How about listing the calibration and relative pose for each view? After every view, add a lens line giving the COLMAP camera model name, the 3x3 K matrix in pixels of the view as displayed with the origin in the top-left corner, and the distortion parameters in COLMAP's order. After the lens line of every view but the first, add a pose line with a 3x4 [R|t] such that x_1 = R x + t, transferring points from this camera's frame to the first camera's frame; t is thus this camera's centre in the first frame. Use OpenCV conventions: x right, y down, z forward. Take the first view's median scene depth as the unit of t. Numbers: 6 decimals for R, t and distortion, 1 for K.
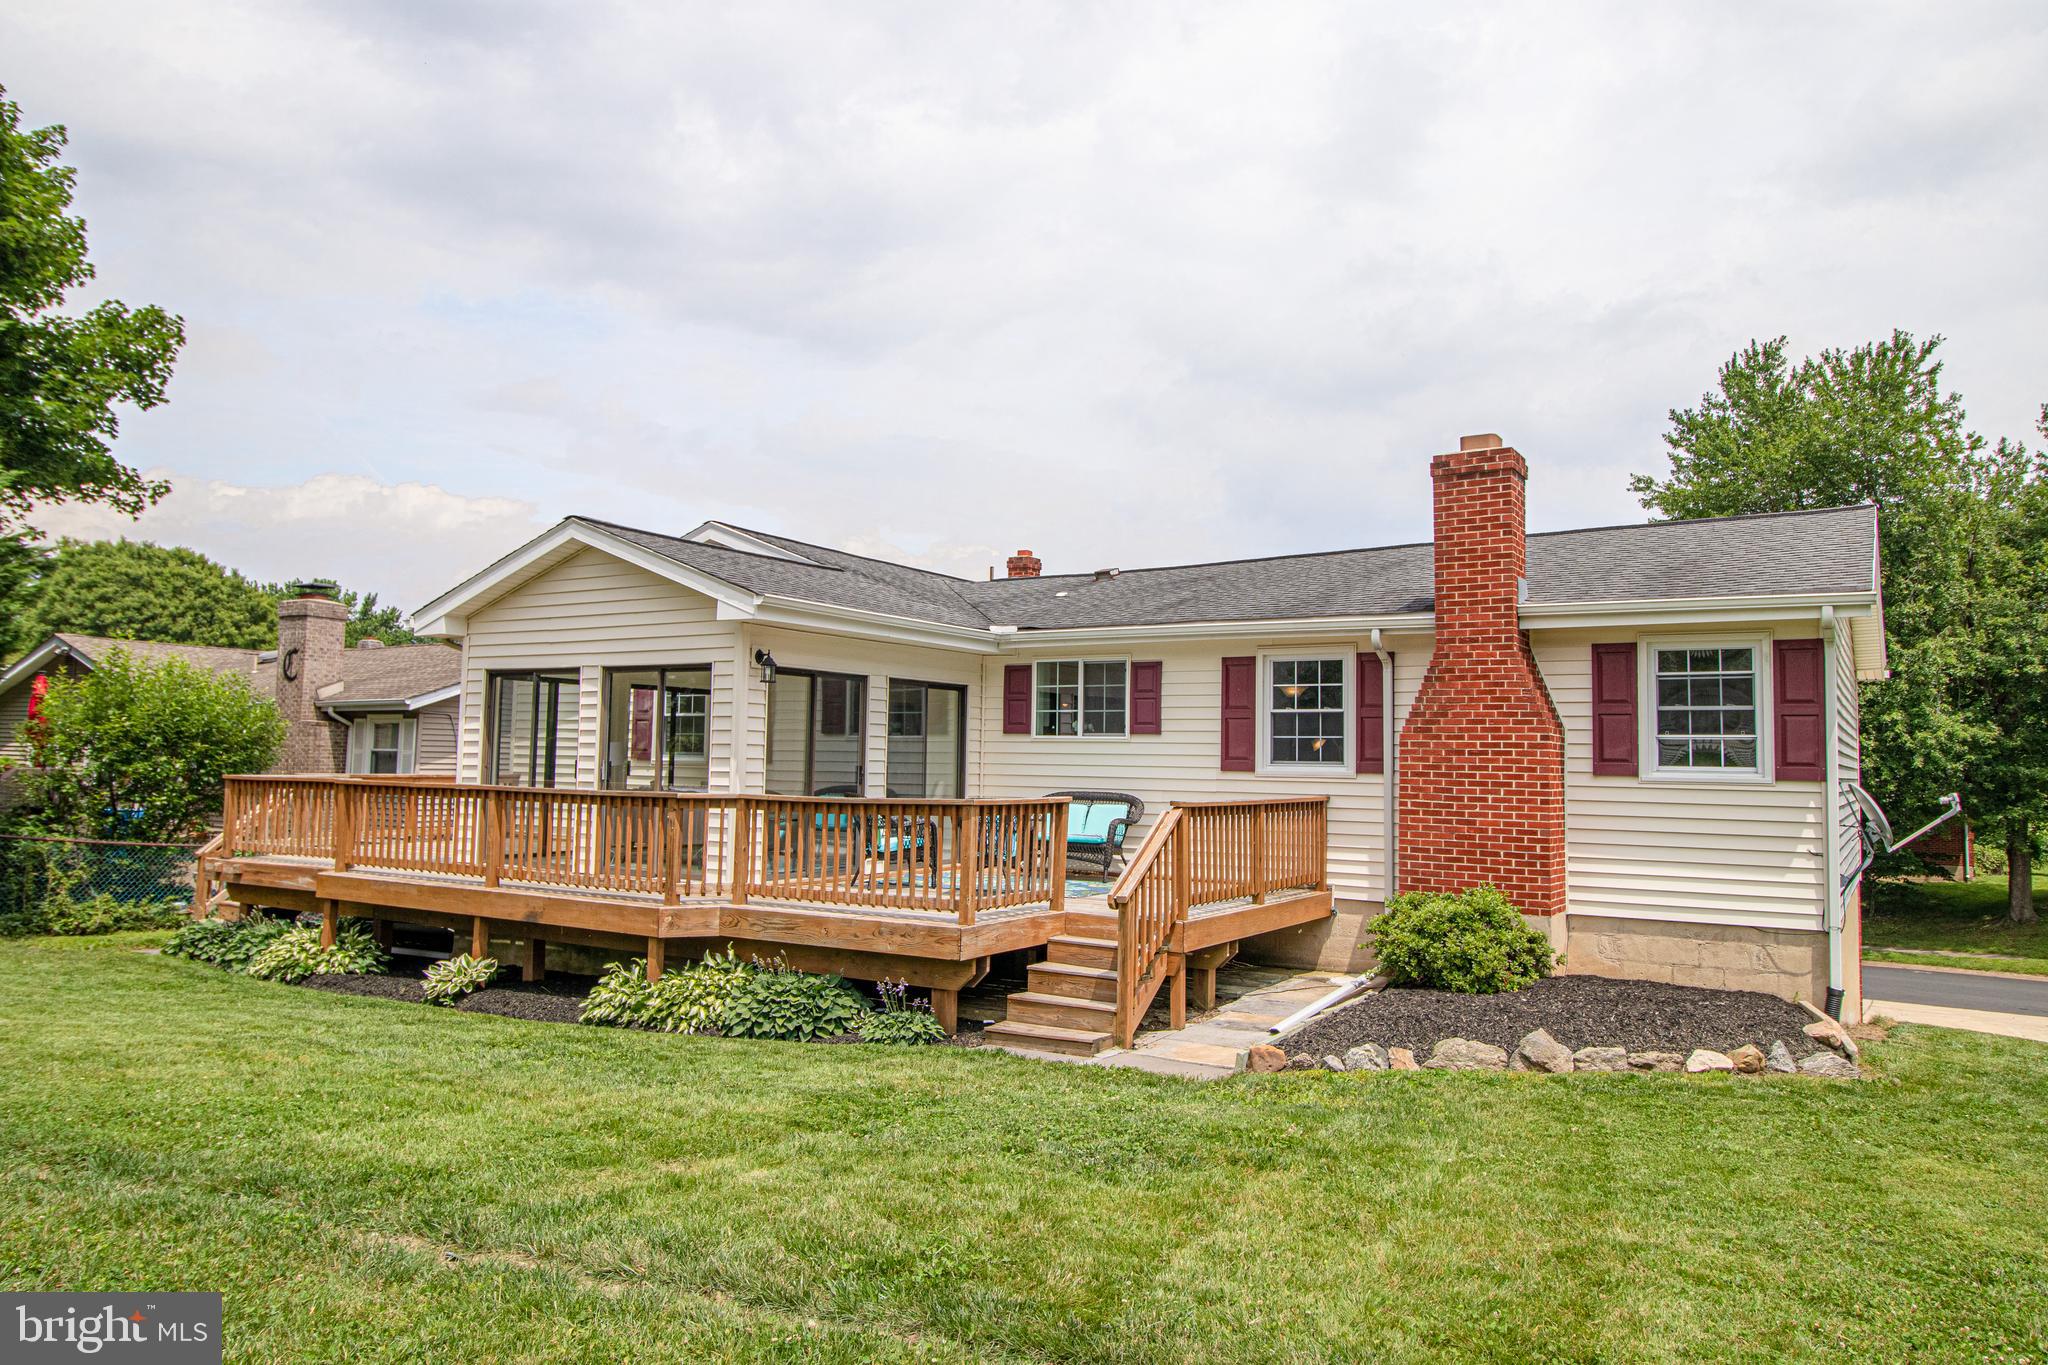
lens RADIAL K [[1364.2, 0, 1024.0], [0, 1364.2, 682.5], [0, 0, 1]] dist [0.004941, 0.000680]
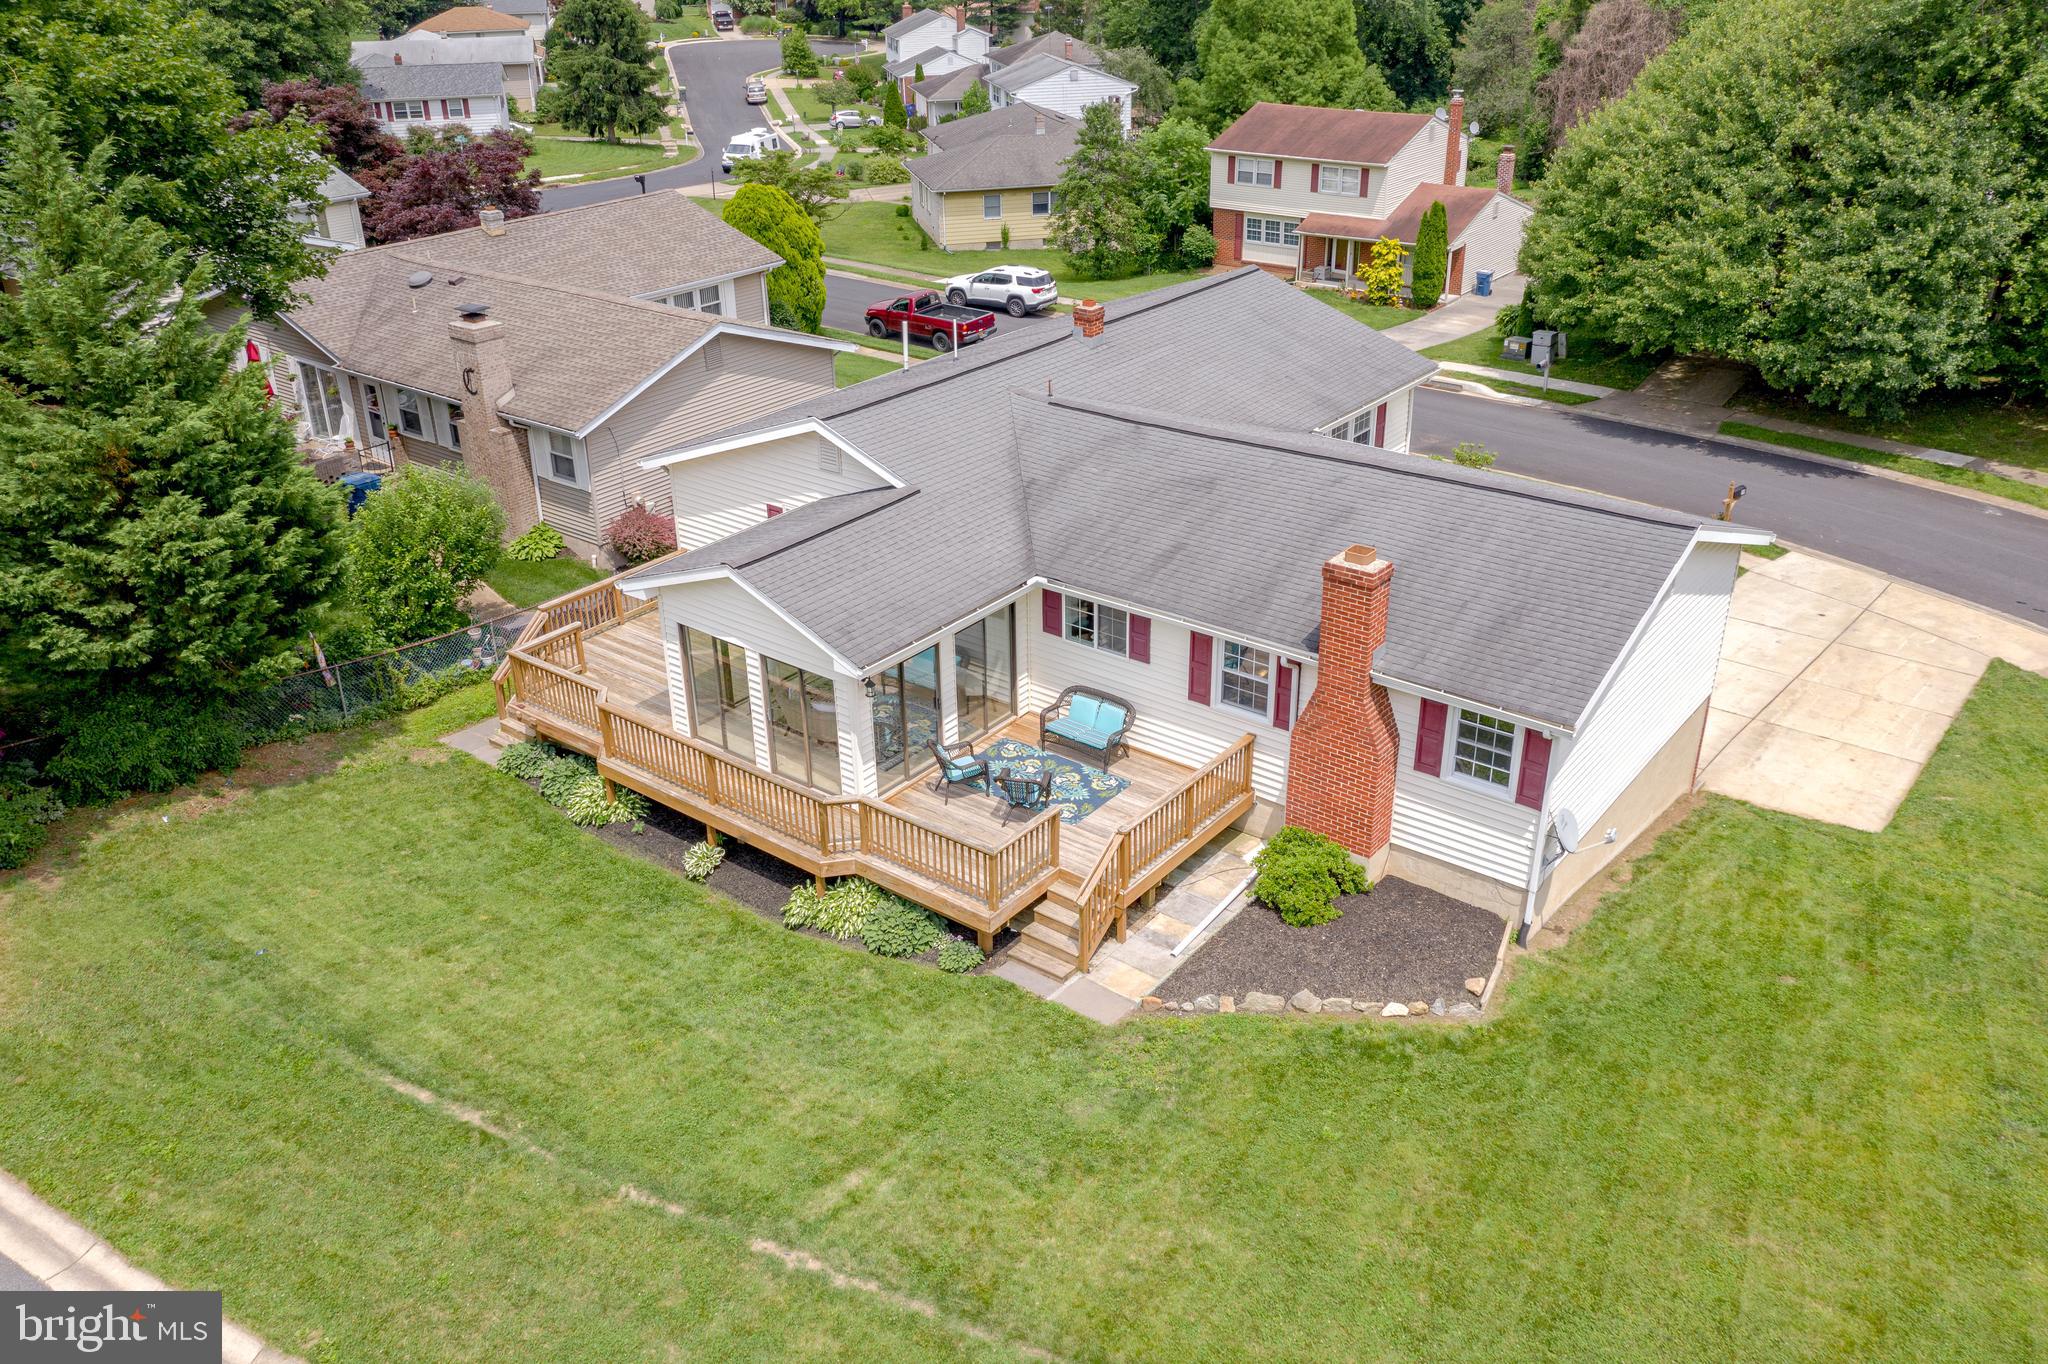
lens RADIAL K [[1578.0, 0, 1024.0], [0, 1578.0, 682.0], [0, 0, 1]] dist [0.002006, -0.028721]
pose [[0.994058, 0.015719, -0.107710, 0.164581], [0.039607, 0.869456, 0.492420, -0.842462], [0.101389, -0.493760, 0.863667, -0.475992]]
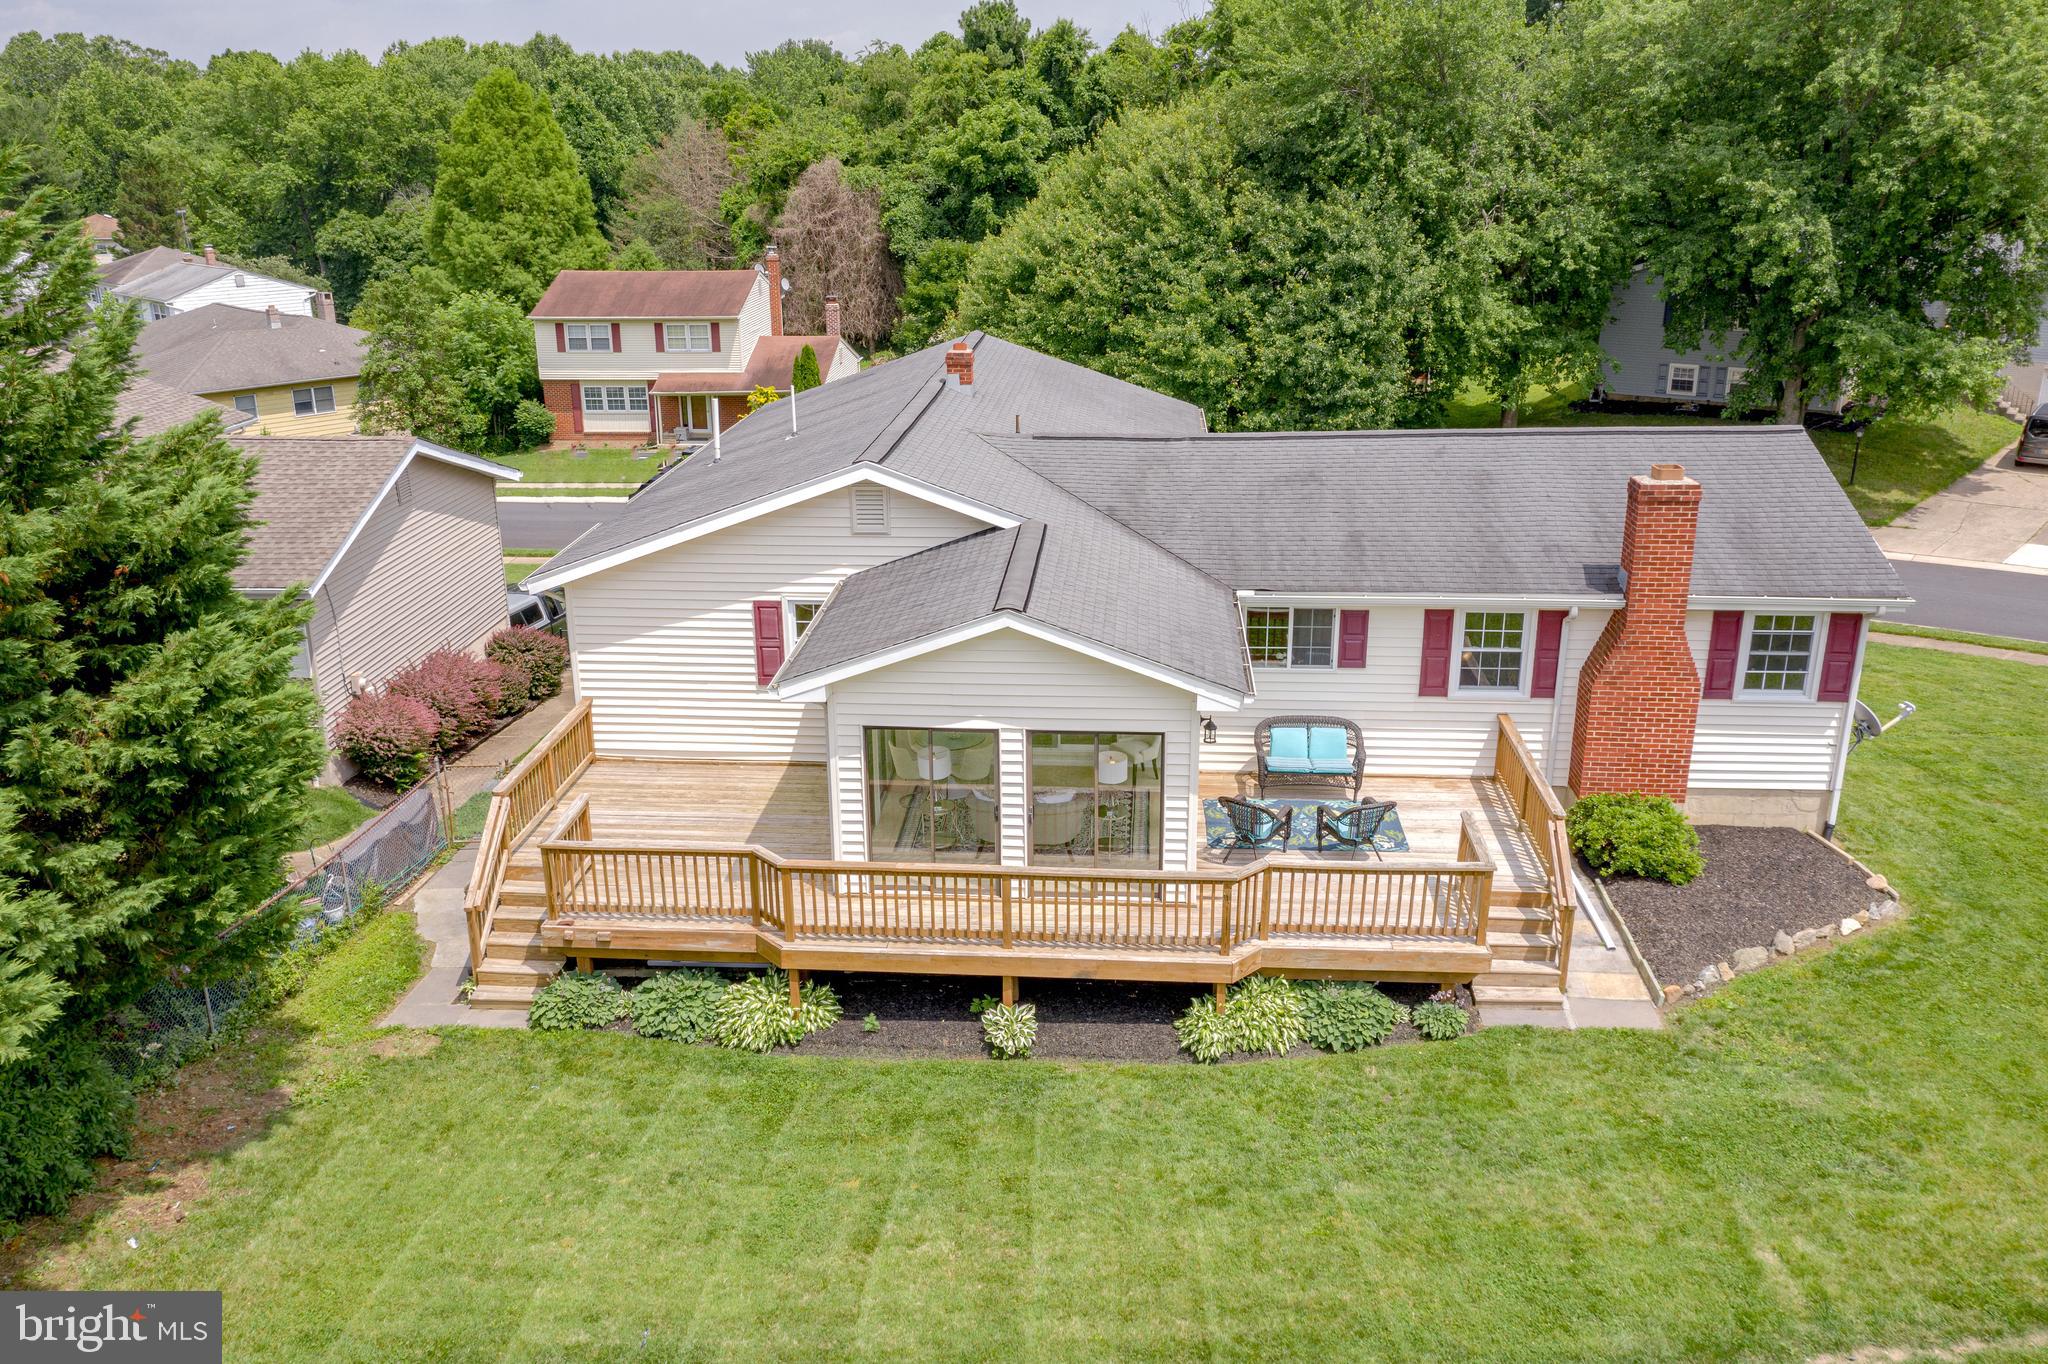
lens RADIAL K [[1605.0, 0, 1024.0], [0, 1605.0, 682.0], [0, 0, 1]] dist [-0.012587, -0.005464]
pose [[0.886148, -0.173943, 0.429517, -0.887378], [0.000046, 0.926911, 0.375280, -0.549152], [-0.463401, -0.332534, 0.821389, -0.046979]]
